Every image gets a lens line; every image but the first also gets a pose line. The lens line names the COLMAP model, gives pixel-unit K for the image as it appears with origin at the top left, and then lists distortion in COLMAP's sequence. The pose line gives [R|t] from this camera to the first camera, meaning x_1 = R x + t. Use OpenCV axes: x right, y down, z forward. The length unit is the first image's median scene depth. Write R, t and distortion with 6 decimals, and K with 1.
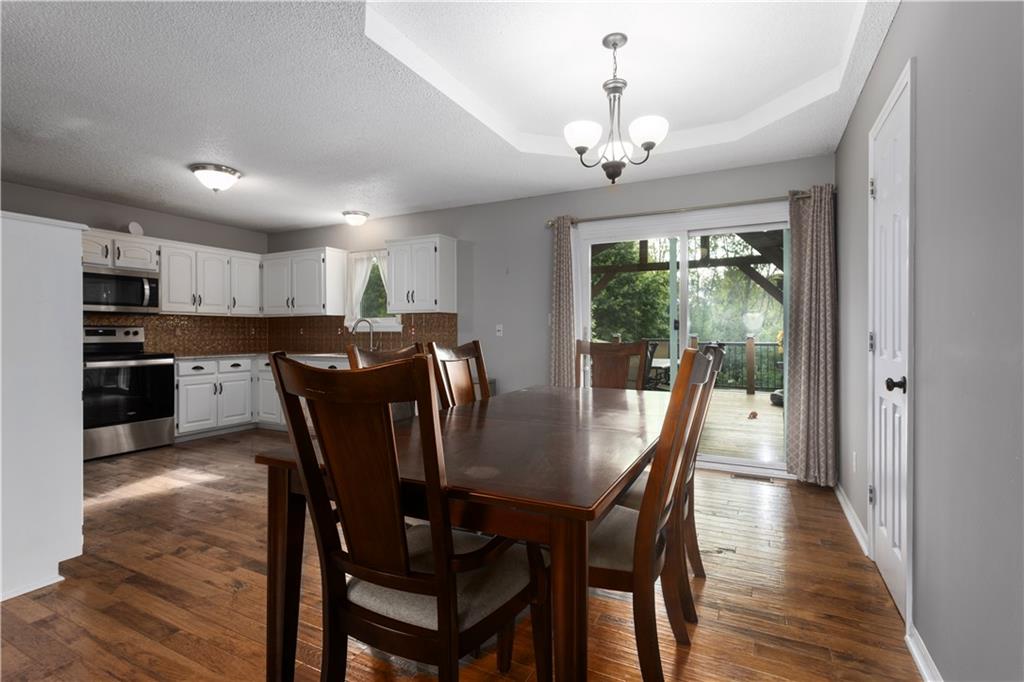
lens RADIAL K [[492.5, 0, 503.9], [0, 492.5, 336.9], [0, 0, 1]] dist [-0.000372, 0.002595]
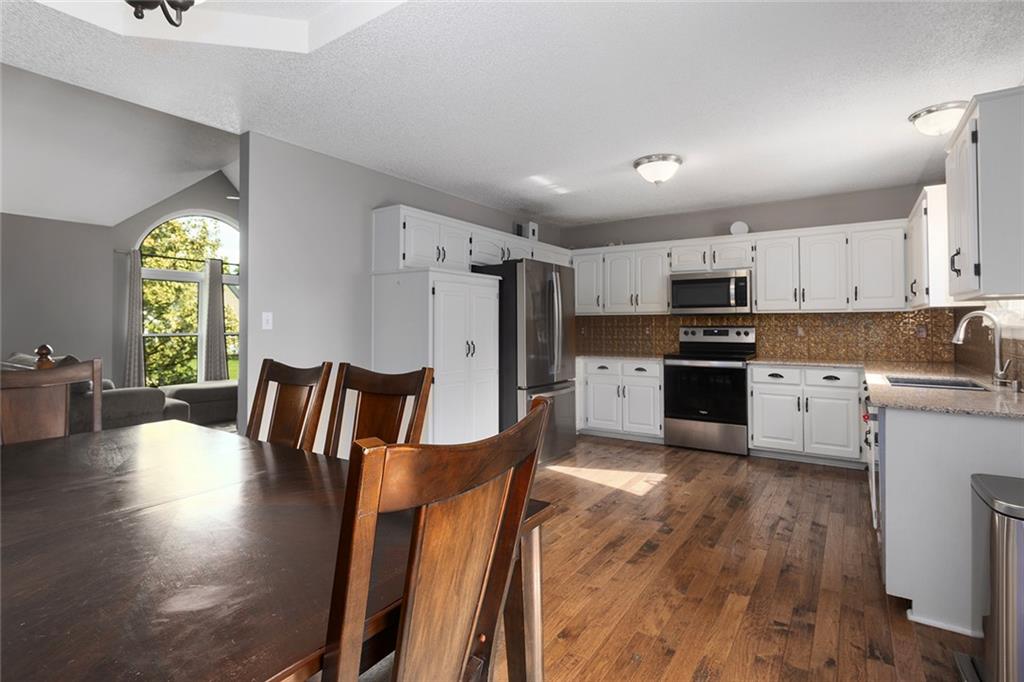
lens RADIAL K [[492.5, 0, 519.8], [0, 492.5, 324.5], [0, 0, 1]] dist [-0.000372, 0.002595]
pose [[-0.095617, -0.000331, -0.995418, 0.267469], [-0.008717, 0.999962, 0.000505, -0.021805], [0.995380, 0.008725, -0.095616, 0.636437]]
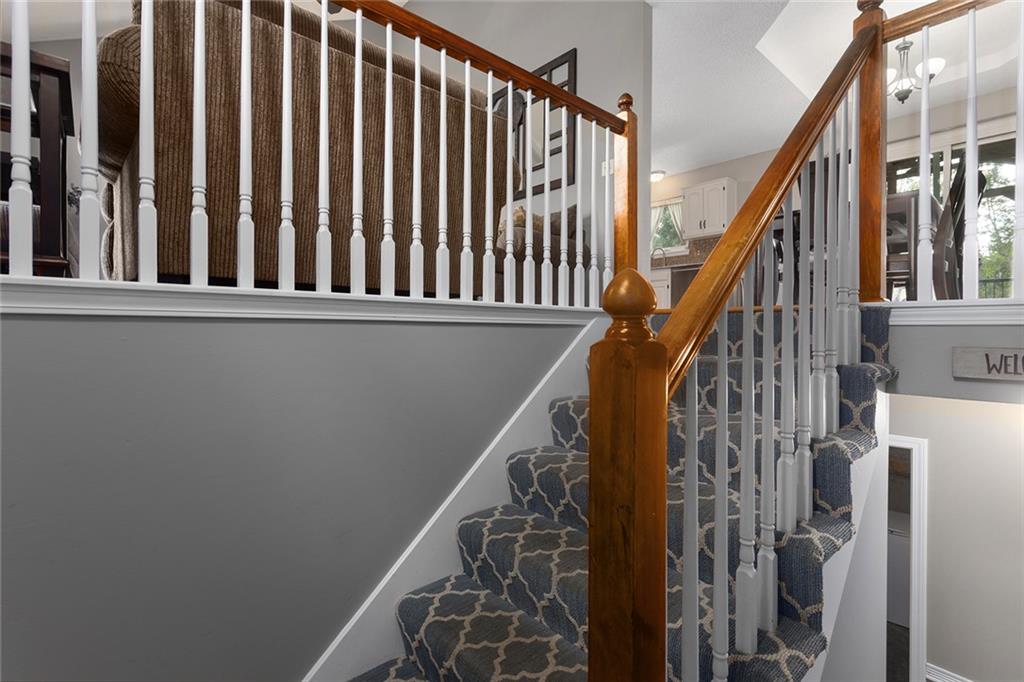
lens RADIAL K [[492.5, 0, 504.5], [0, 492.5, 335.3], [0, 0, 1]] dist [-0.000372, 0.002595]
pose [[0.937489, 0.011732, -0.347817, -0.220804], [-0.015199, 0.999858, -0.007239, 0.247646], [0.347682, 0.012073, 0.937535, -0.505411]]
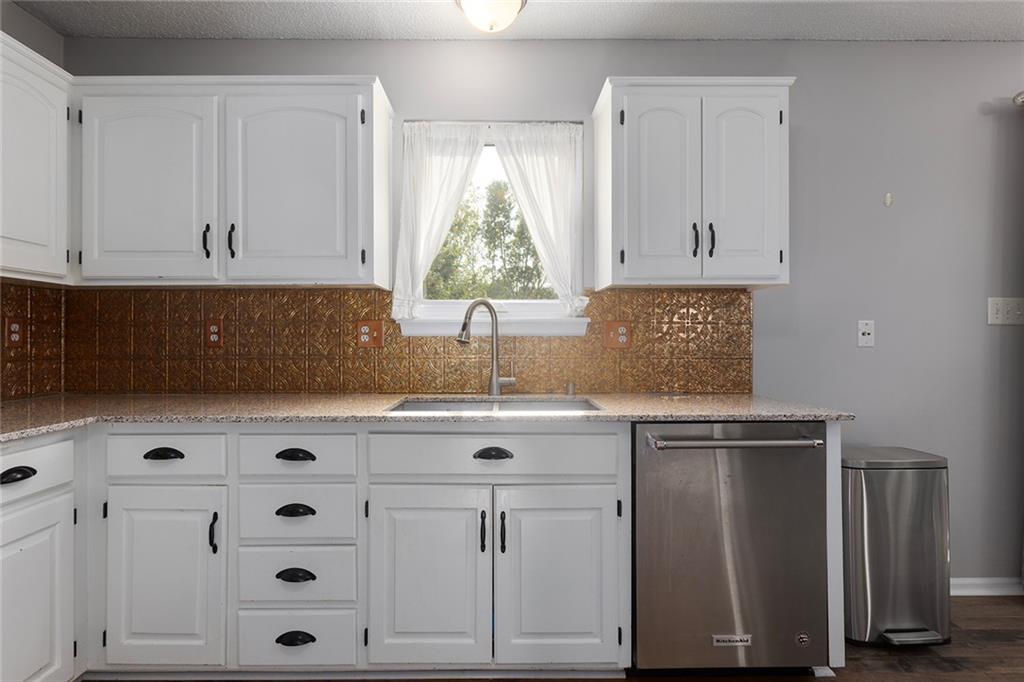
lens RADIAL K [[492.5, 0, 479.1], [0, 492.5, 339.2], [0, 0, 1]] dist [-0.000372, 0.002595]
pose [[0.883310, 0.000592, 0.468788, -0.489293], [0.004826, 0.999935, -0.010355, -0.004266], [-0.468764, 0.011409, 0.883250, 0.733992]]
